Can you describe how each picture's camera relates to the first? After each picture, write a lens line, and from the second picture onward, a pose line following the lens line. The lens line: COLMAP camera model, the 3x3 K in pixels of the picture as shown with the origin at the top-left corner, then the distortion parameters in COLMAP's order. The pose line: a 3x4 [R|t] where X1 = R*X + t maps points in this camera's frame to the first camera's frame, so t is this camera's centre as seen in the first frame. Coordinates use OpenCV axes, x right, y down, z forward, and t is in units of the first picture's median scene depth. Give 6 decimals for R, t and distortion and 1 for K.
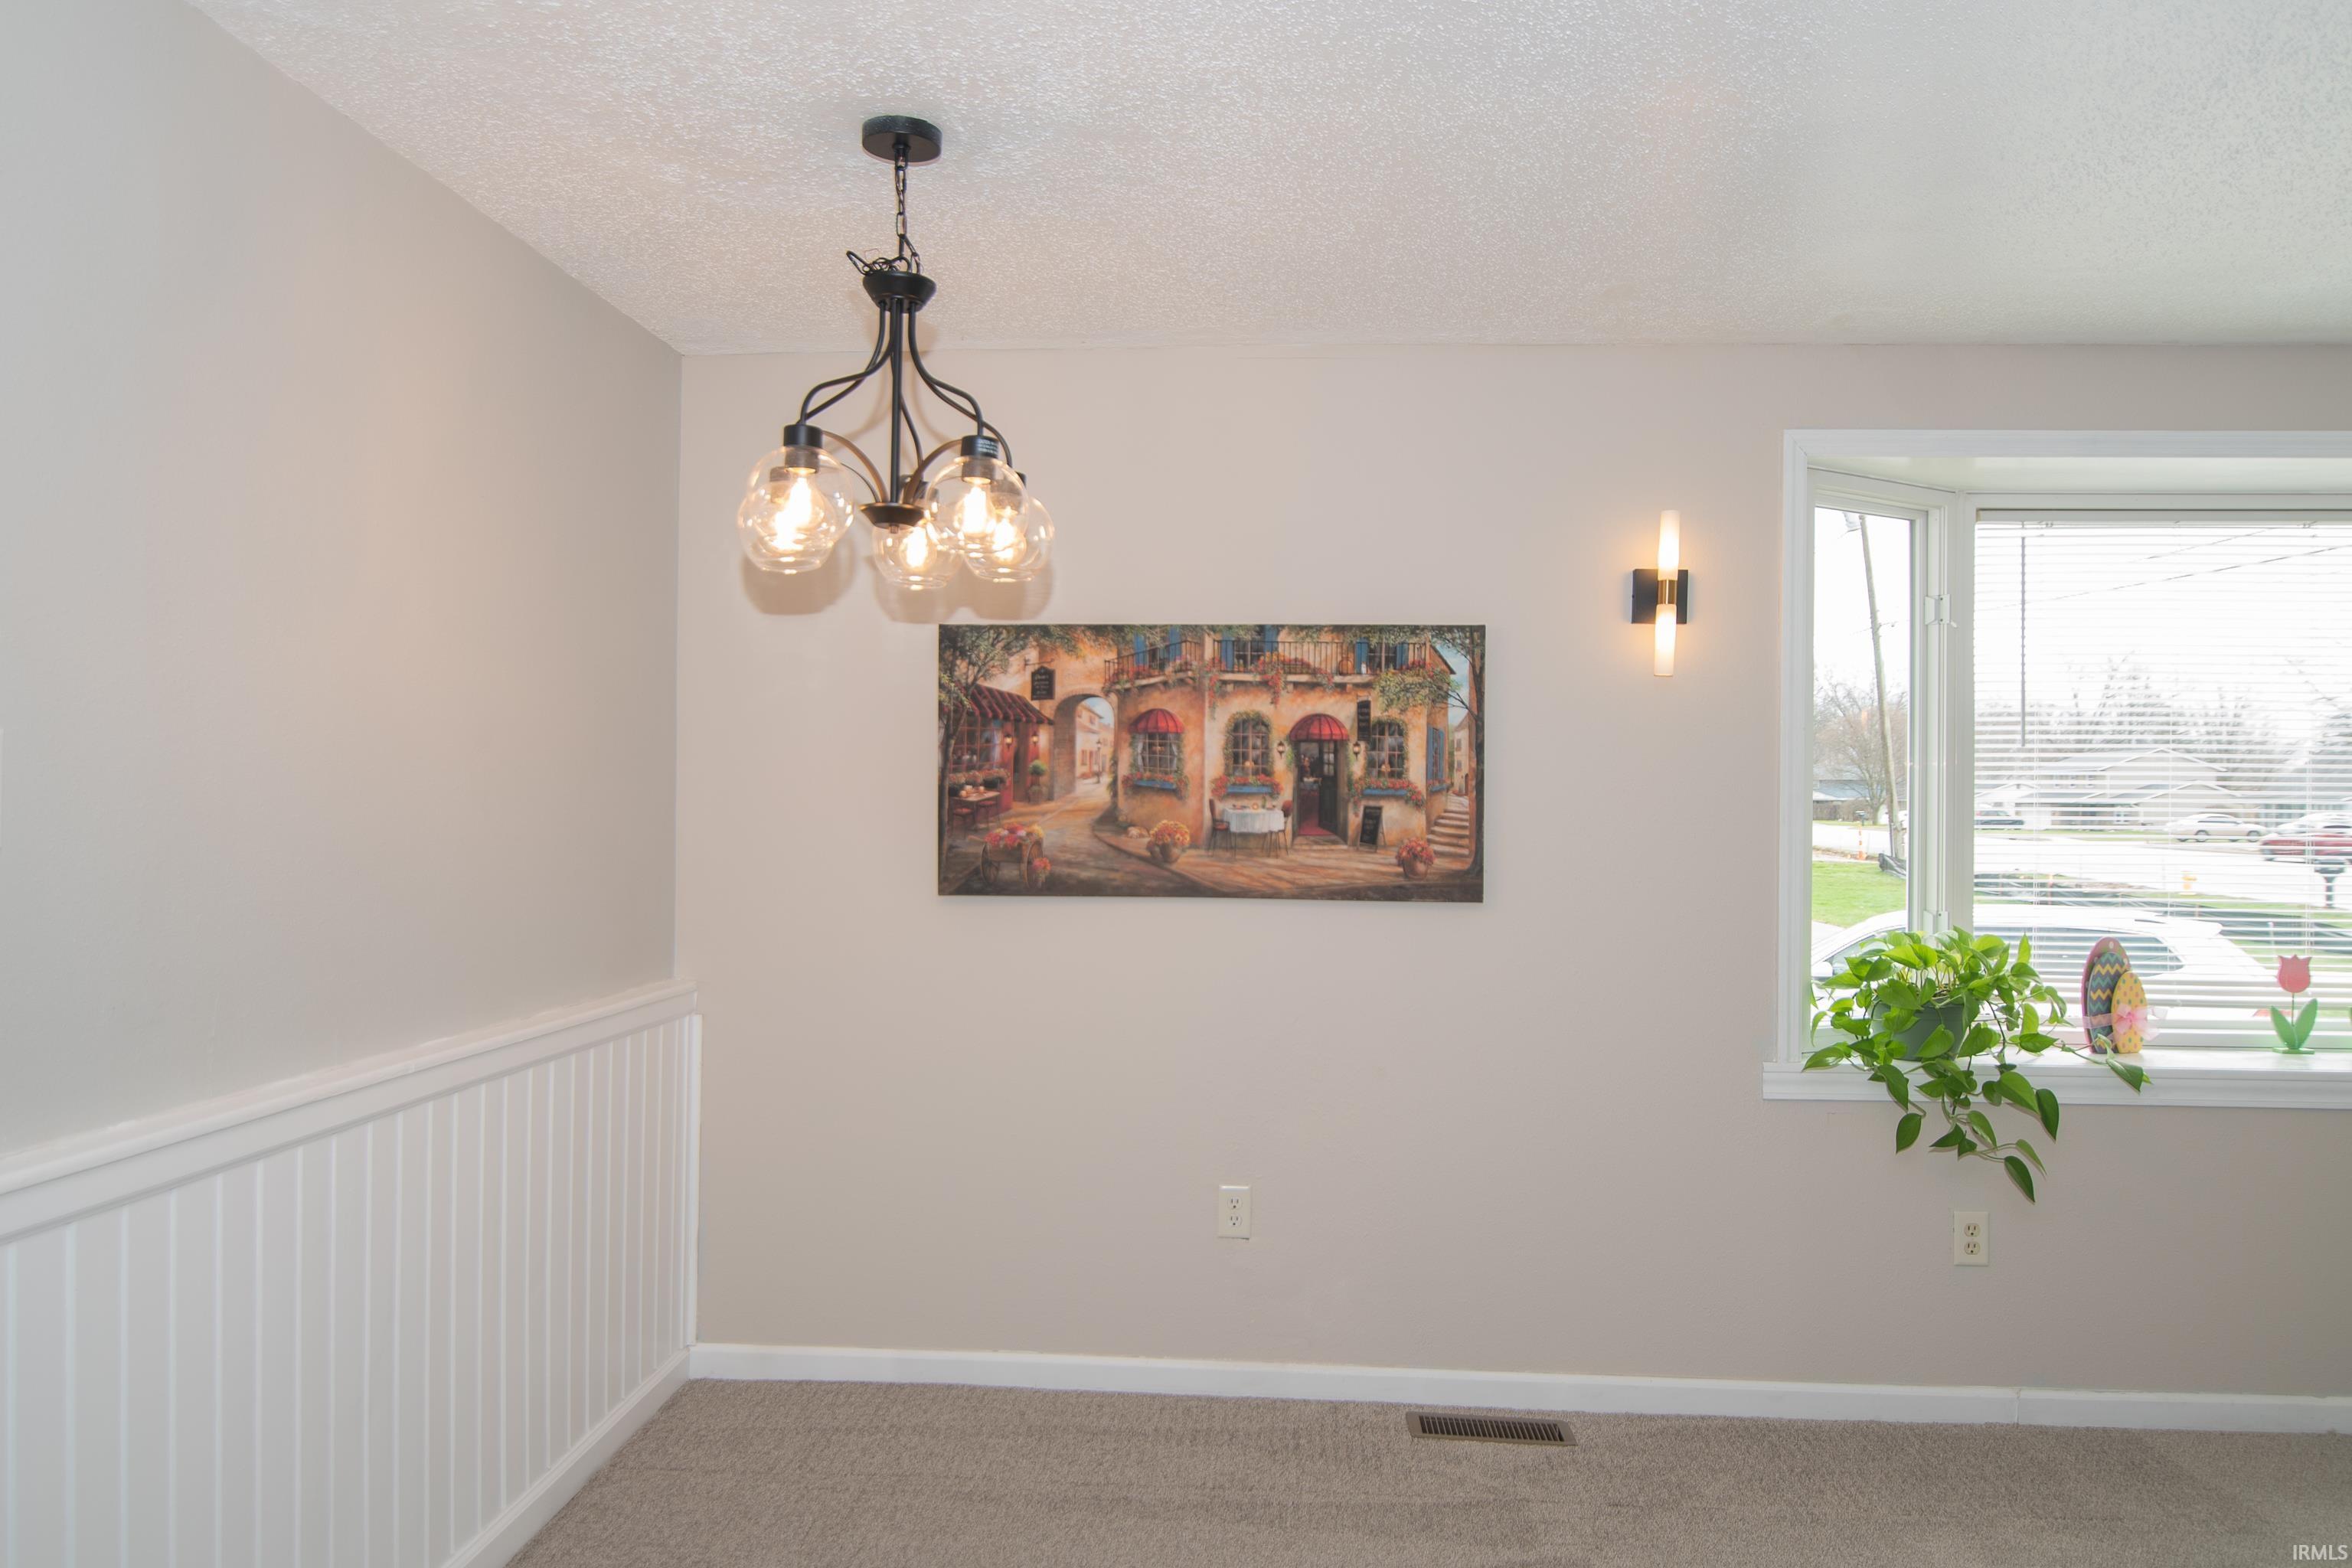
lens RADIAL K [[1665.5, 0, 1083.5], [0, 1665.5, 833.0], [0, 0, 1]] dist [0.002203, -0.022162]
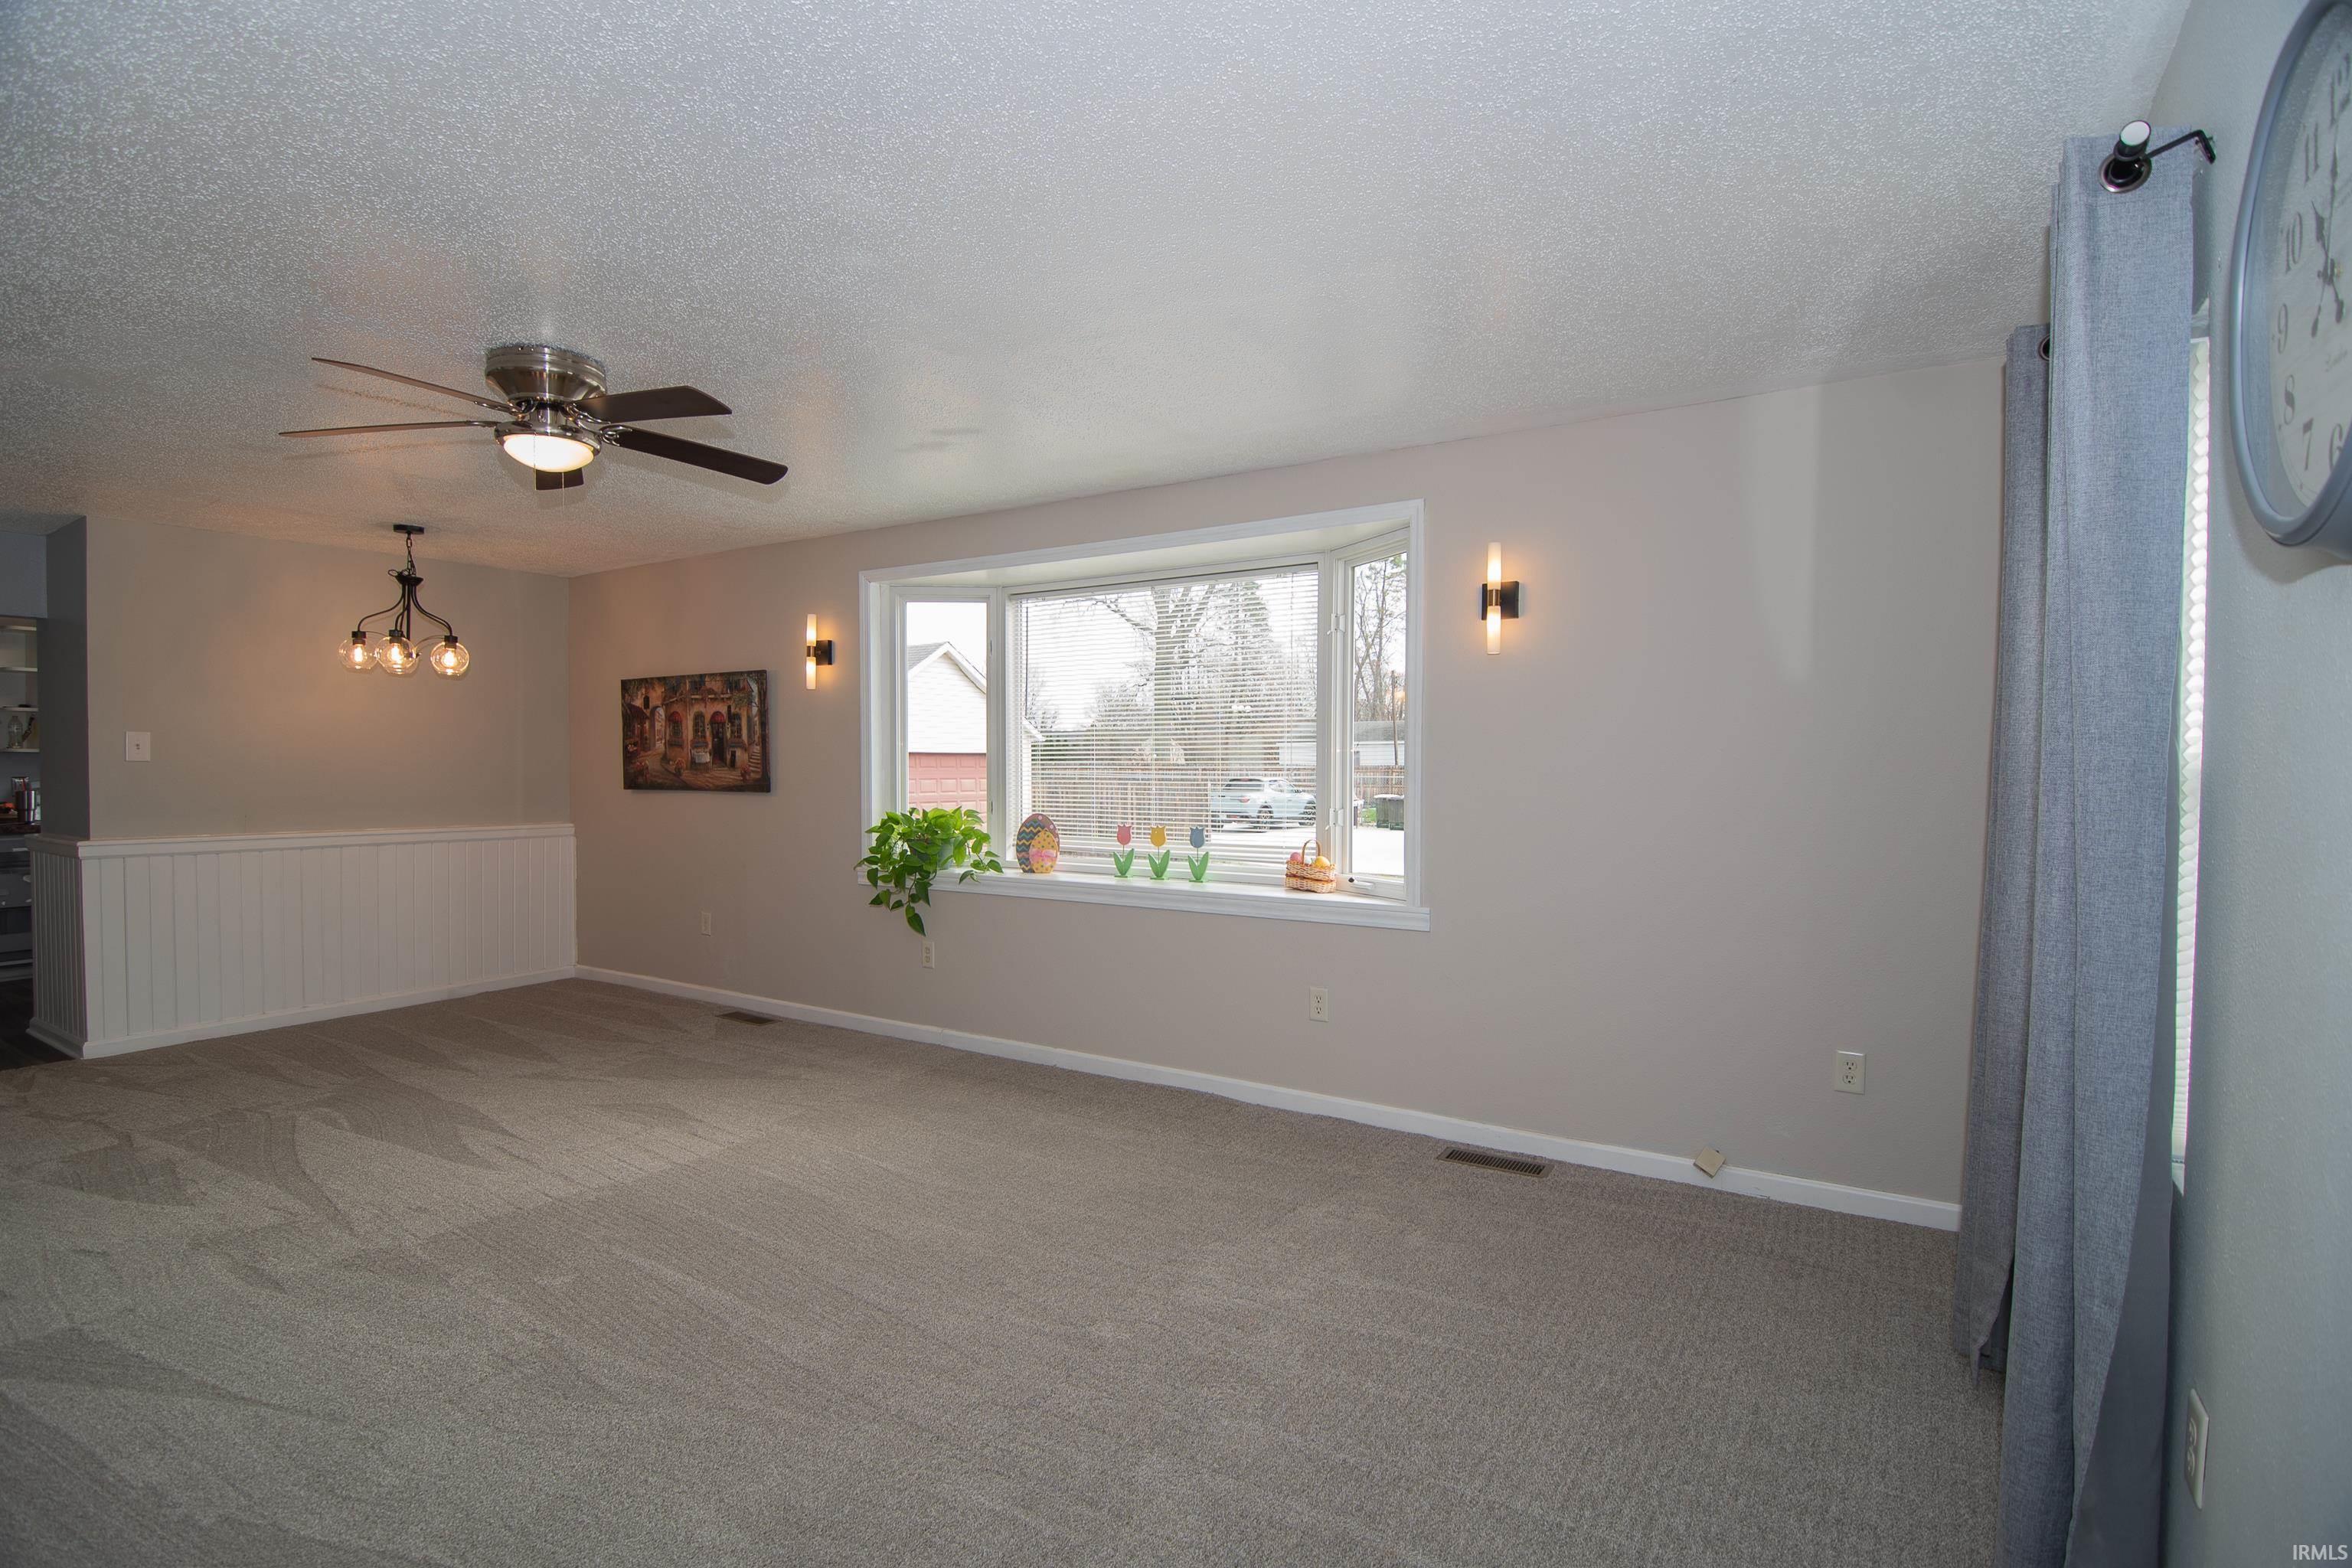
lens RADIAL K [[1132.4, 0, 1190.9], [0, 1132.4, 826.6], [0, 0, 1]] dist [-0.023916, -0.003655]
pose [[0.885877, 0.018487, -0.463552, 1.452279], [0.000712, 0.999150, 0.041208, 0.024806], [0.463920, -0.036835, 0.885111, -0.095015]]
